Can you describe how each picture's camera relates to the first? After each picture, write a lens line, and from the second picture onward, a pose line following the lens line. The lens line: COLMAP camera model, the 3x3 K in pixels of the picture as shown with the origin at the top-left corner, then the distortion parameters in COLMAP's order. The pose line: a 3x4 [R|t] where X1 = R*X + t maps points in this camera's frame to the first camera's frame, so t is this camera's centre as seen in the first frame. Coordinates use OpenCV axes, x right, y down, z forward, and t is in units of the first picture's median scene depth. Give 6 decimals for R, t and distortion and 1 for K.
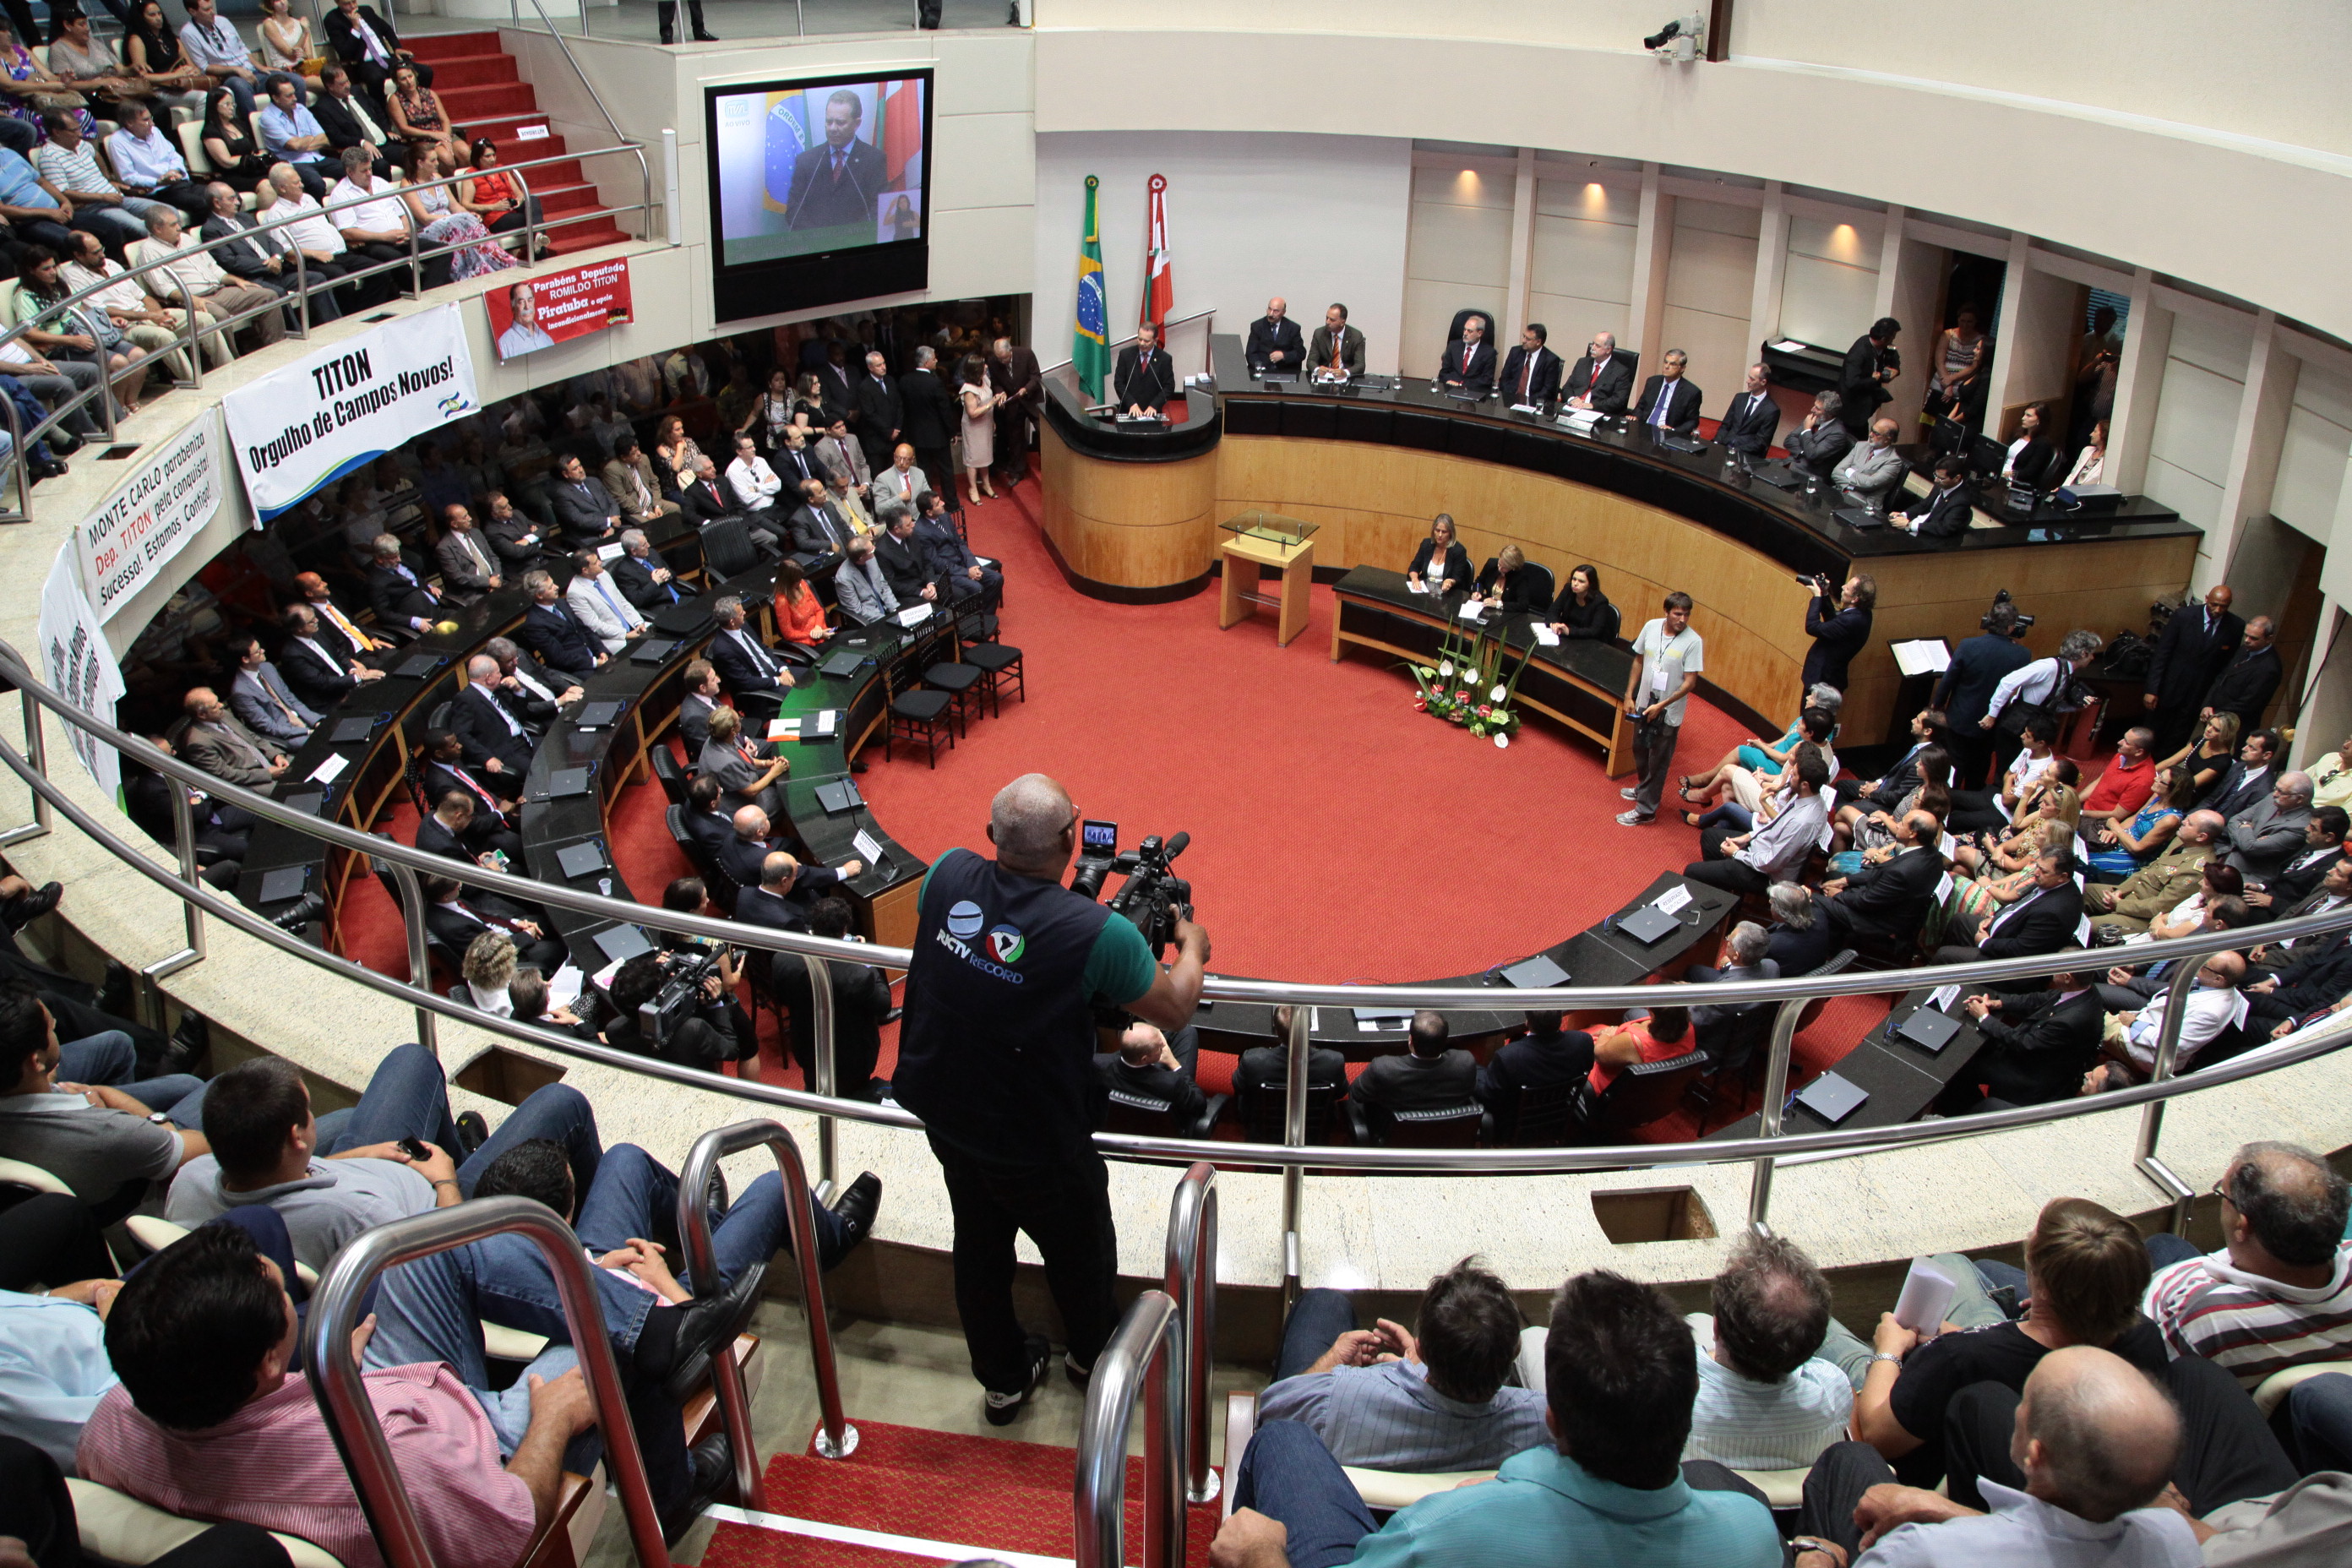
lens RADIAL K [[1593.9, 0, 1187.5], [0, 1593.9, 748.9], [0, 0, 1]] dist [-0.120984, 0.071207]
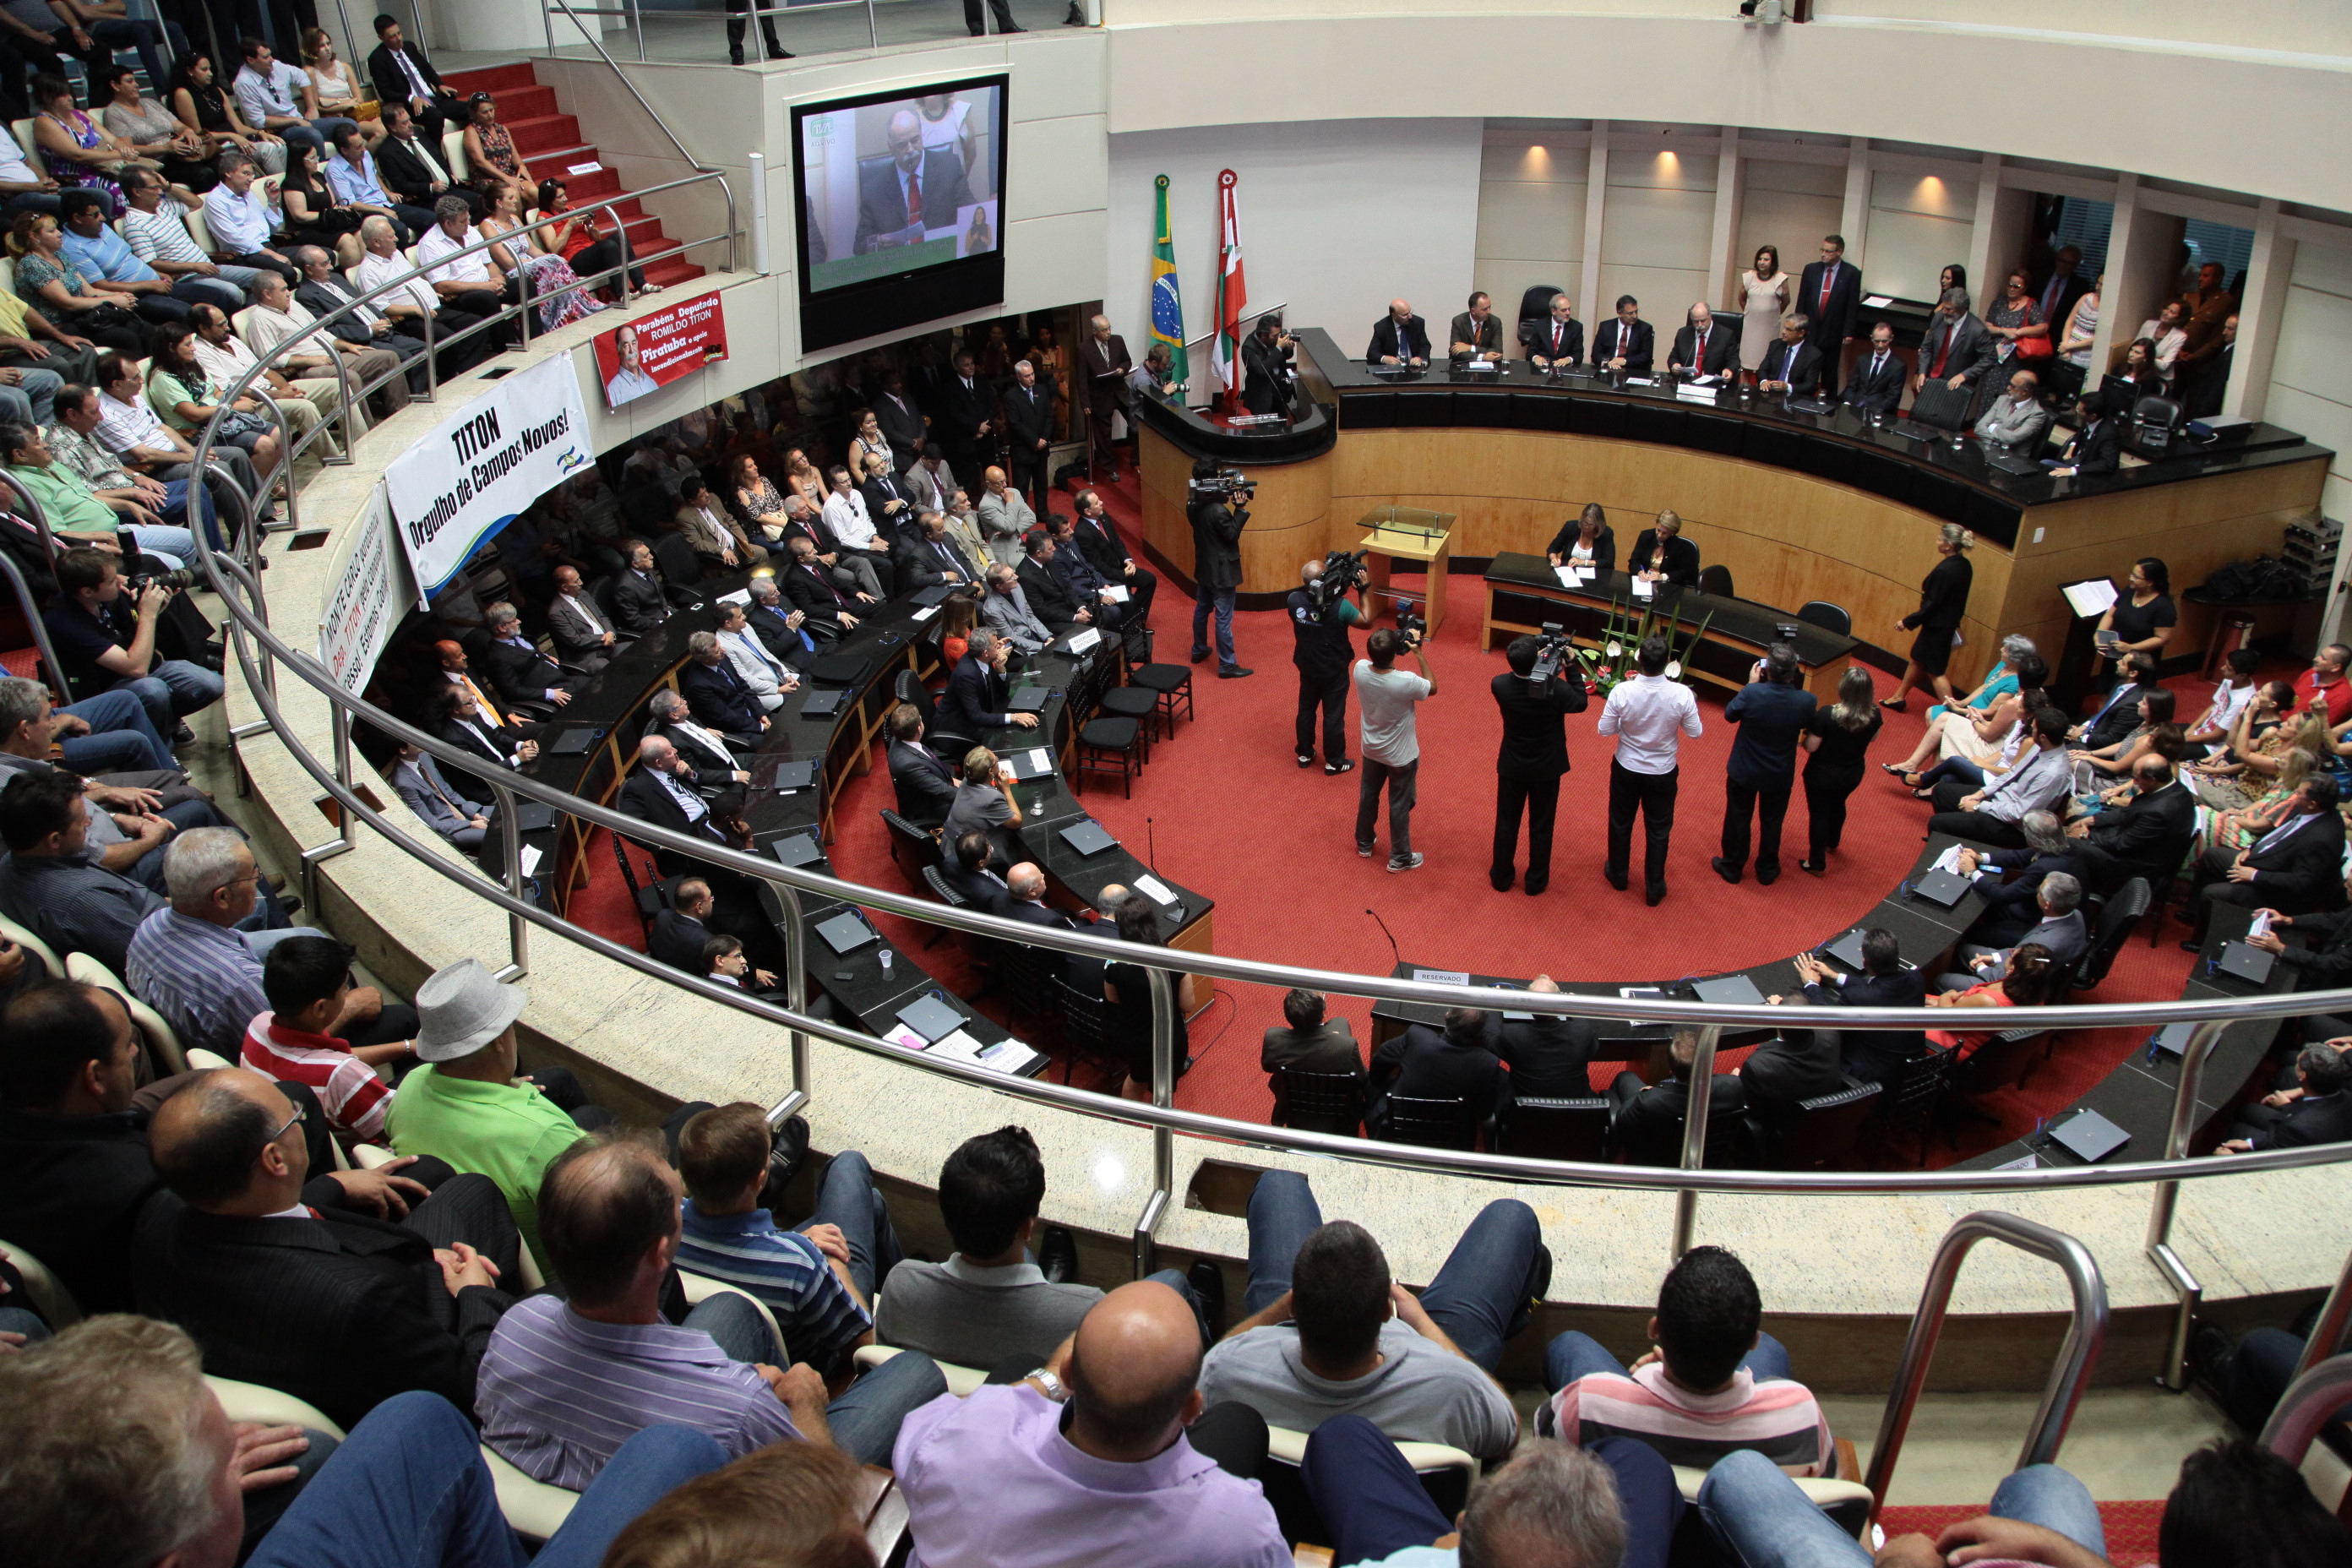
lens RADIAL K [[1593.9, 0, 1193.5], [0, 1593.9, 764.9], [0, 0, 1]] dist [-0.120984, 0.071207]
pose [[0.993458, -0.092273, 0.067286, -0.166812], [0.091297, 0.995671, 0.017449, -0.018990], [-0.068605, -0.011191, 0.997581, 0.028065]]
